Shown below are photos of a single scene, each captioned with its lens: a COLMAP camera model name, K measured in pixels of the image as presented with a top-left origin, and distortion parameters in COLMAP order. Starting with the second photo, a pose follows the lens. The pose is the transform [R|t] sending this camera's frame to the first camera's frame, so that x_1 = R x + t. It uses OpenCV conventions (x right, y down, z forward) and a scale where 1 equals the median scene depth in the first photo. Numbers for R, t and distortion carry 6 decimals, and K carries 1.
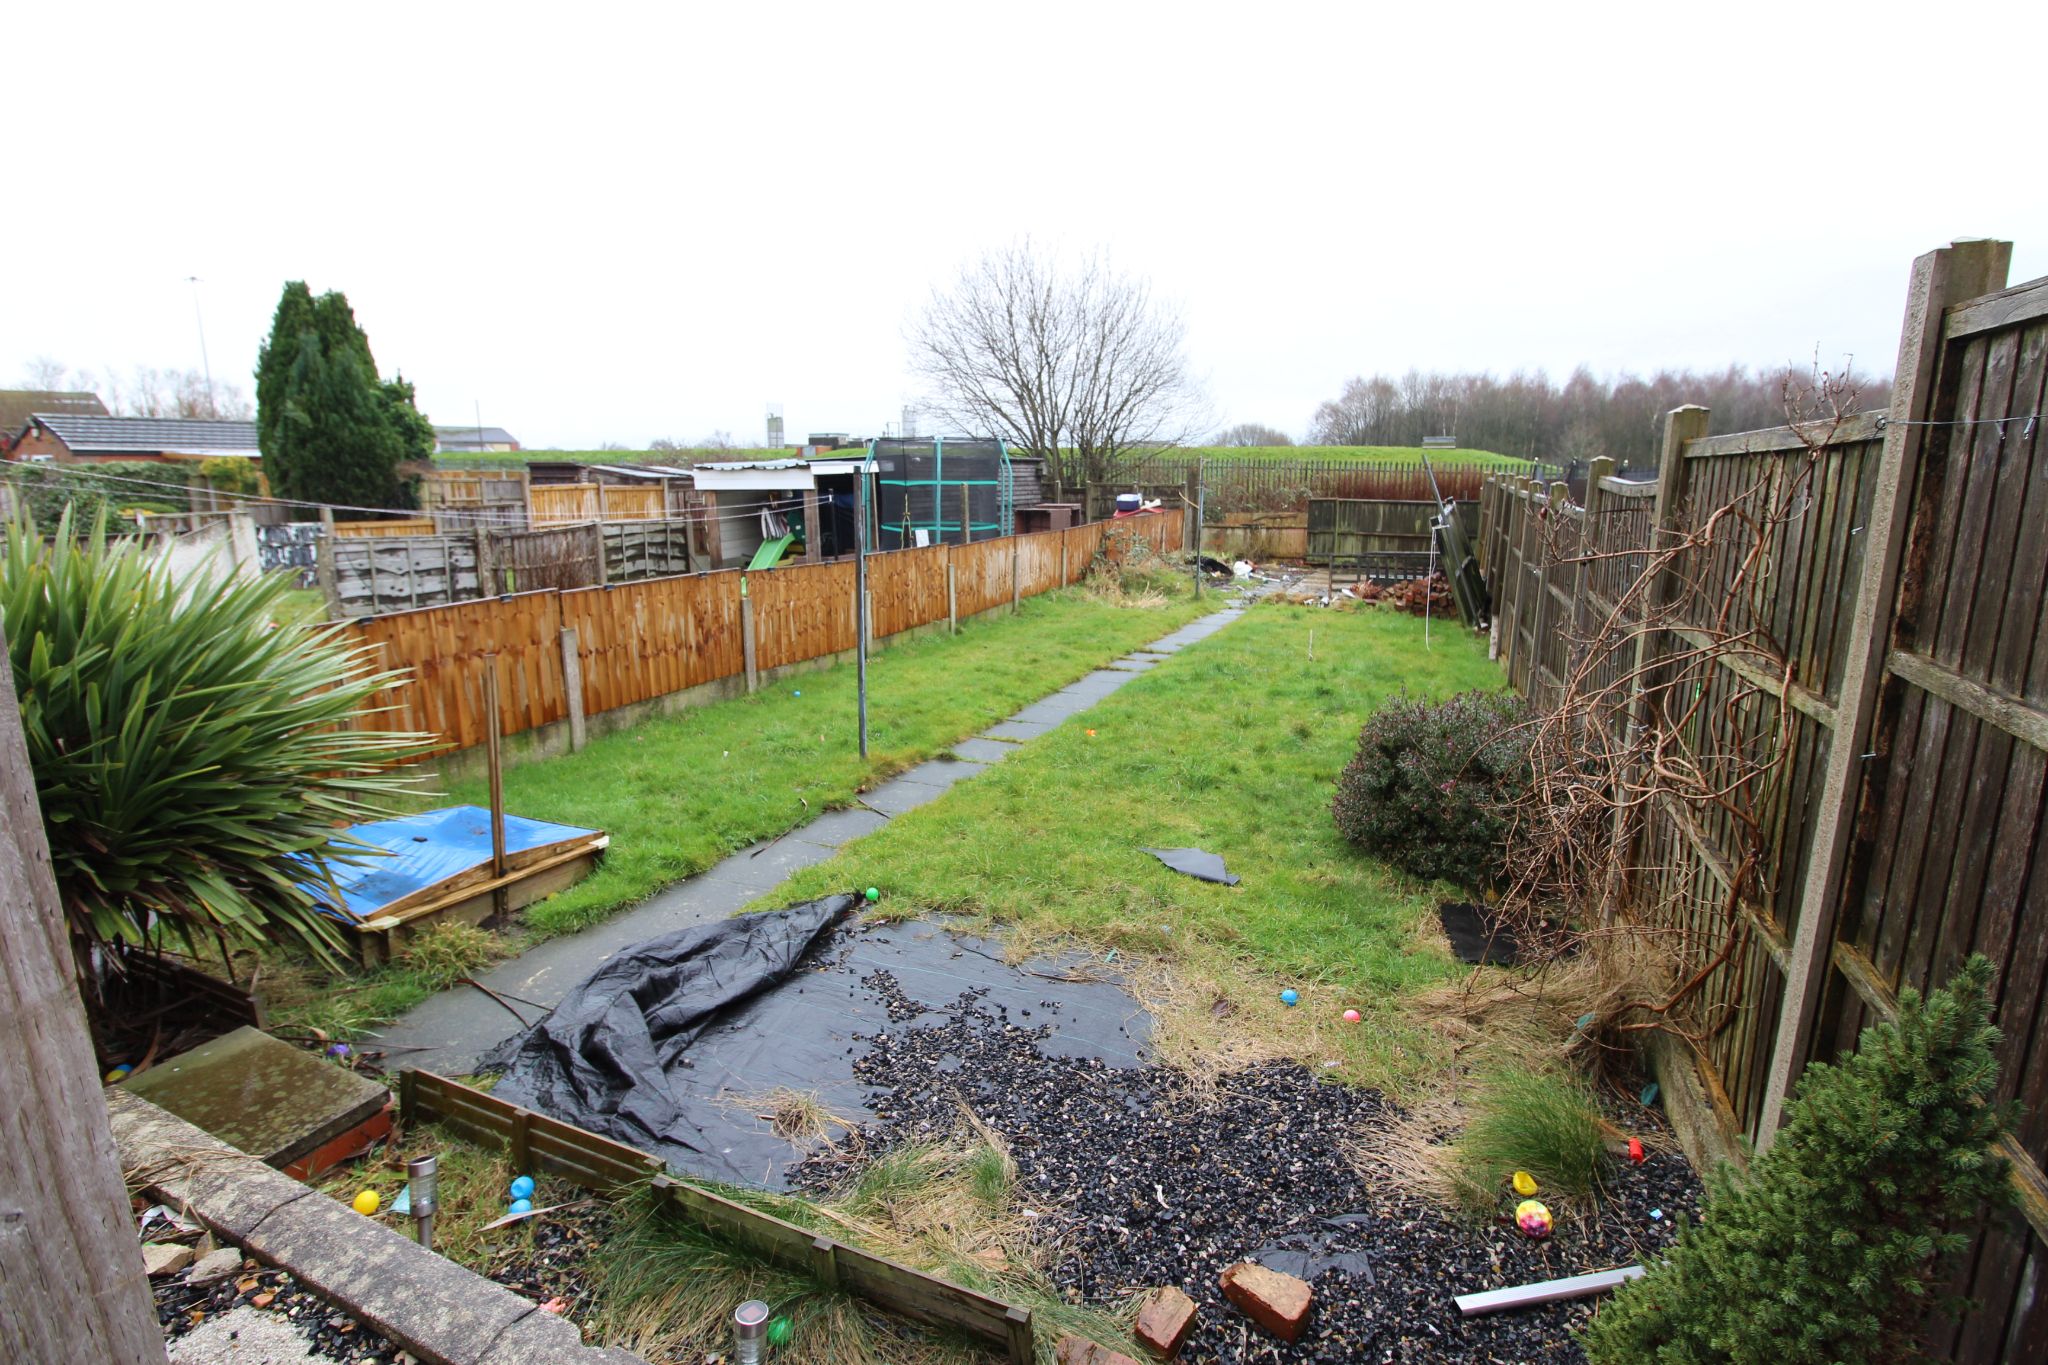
lens RADIAL K [[943.6, 0, 1020.7], [0, 943.6, 673.4], [0, 0, 1]] dist [0.000833, -0.015806]
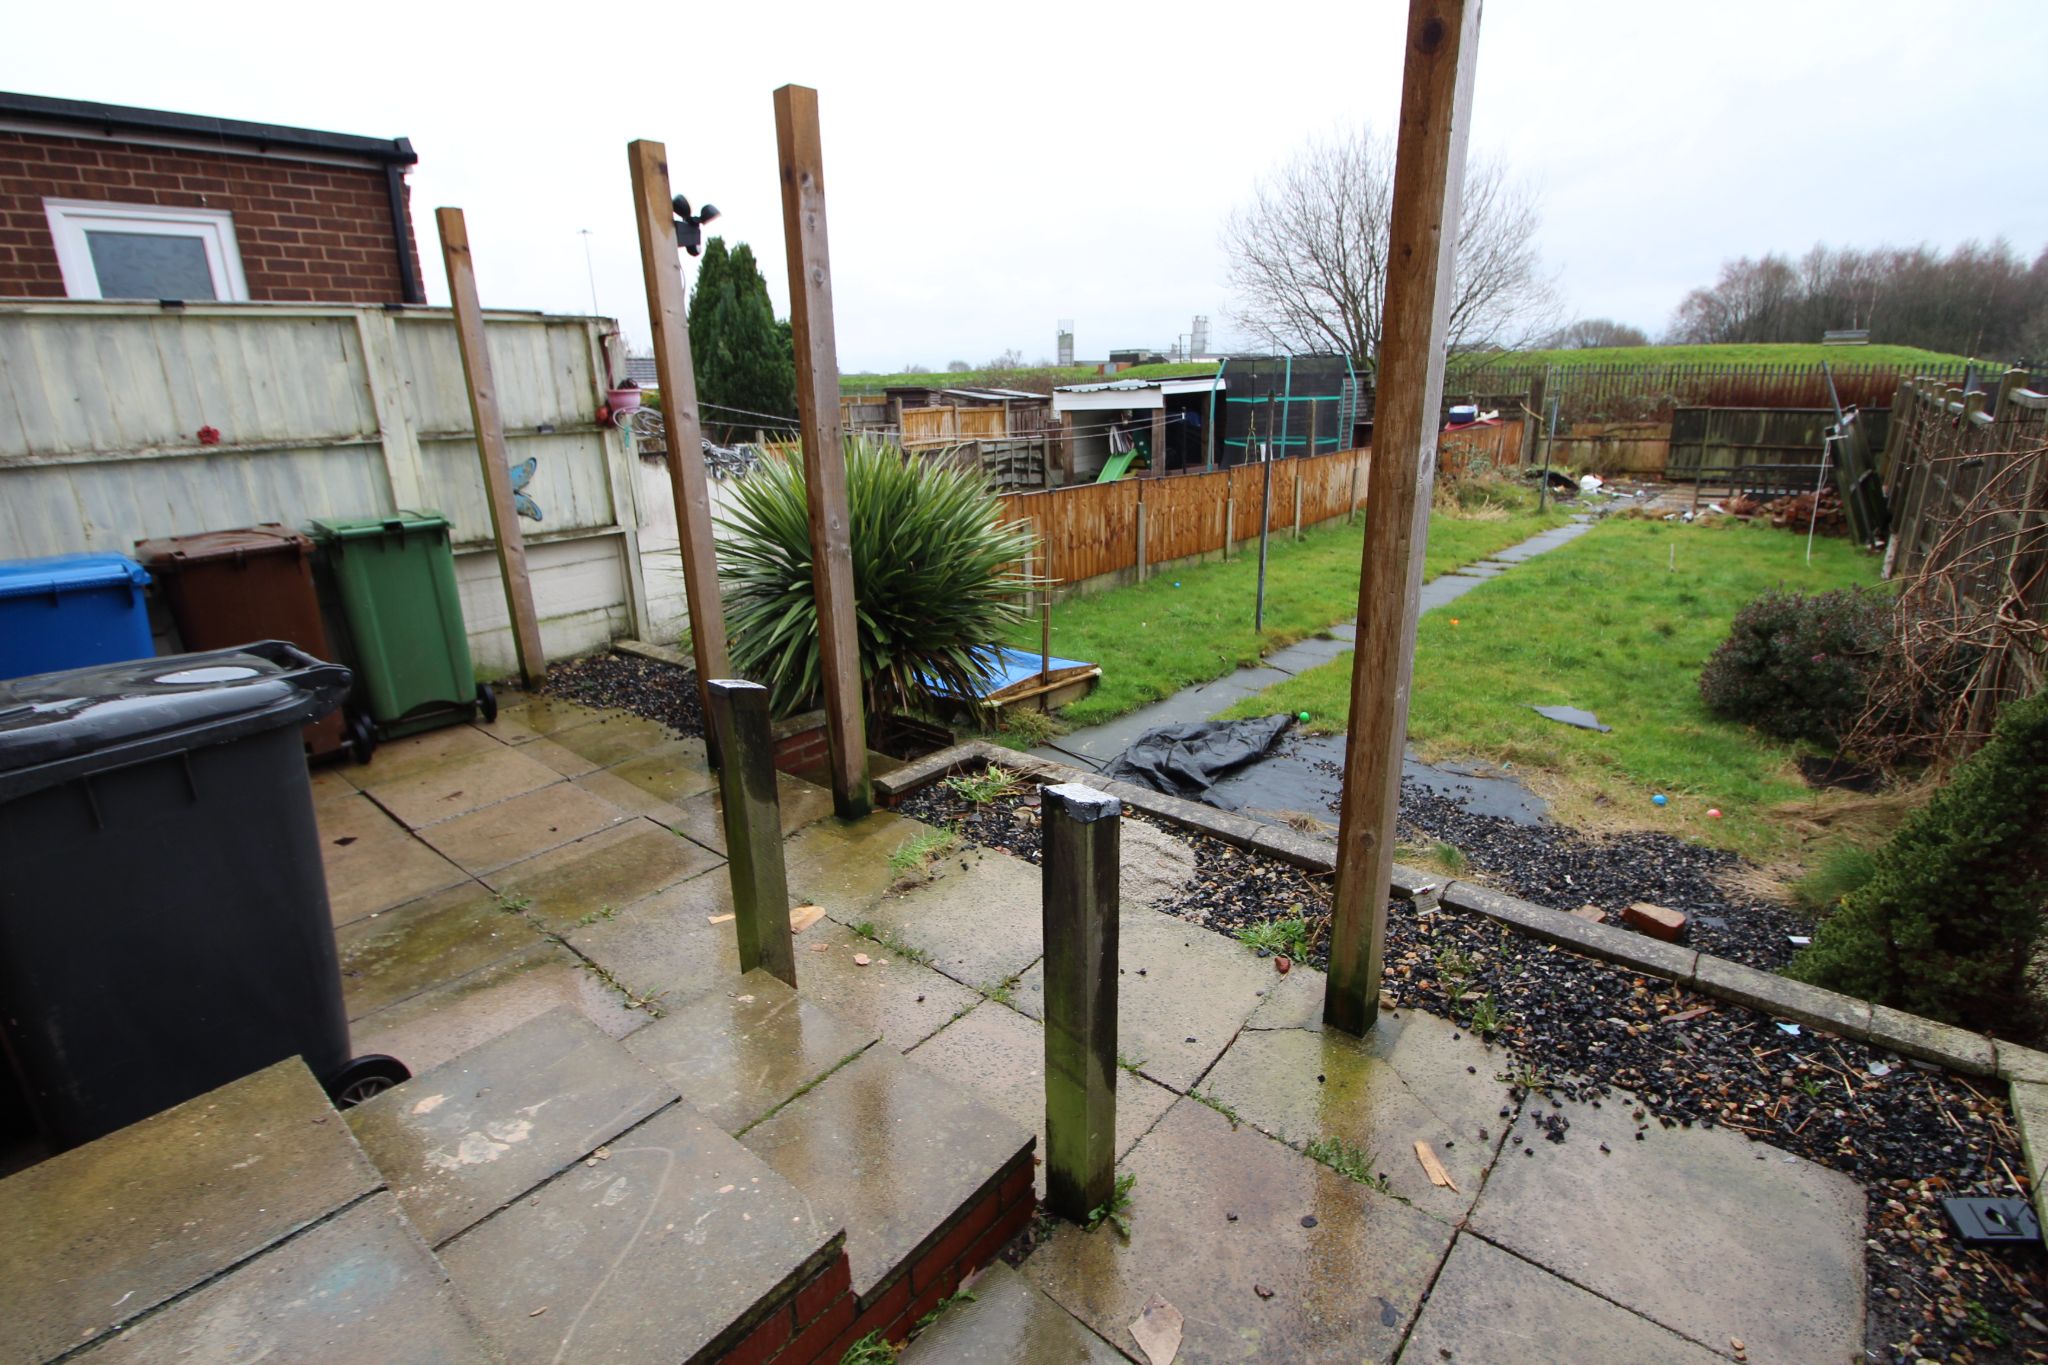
lens RADIAL K [[943.6, 0, 1020.7], [0, 943.6, 673.4], [0, 0, 1]] dist [0.000833, -0.015806]
pose [[0.958176, 0.057586, -0.280325, -0.077255], [-0.033572, 0.995400, 0.089729, 0.029188], [0.284203, -0.076565, 0.955702, -0.180295]]
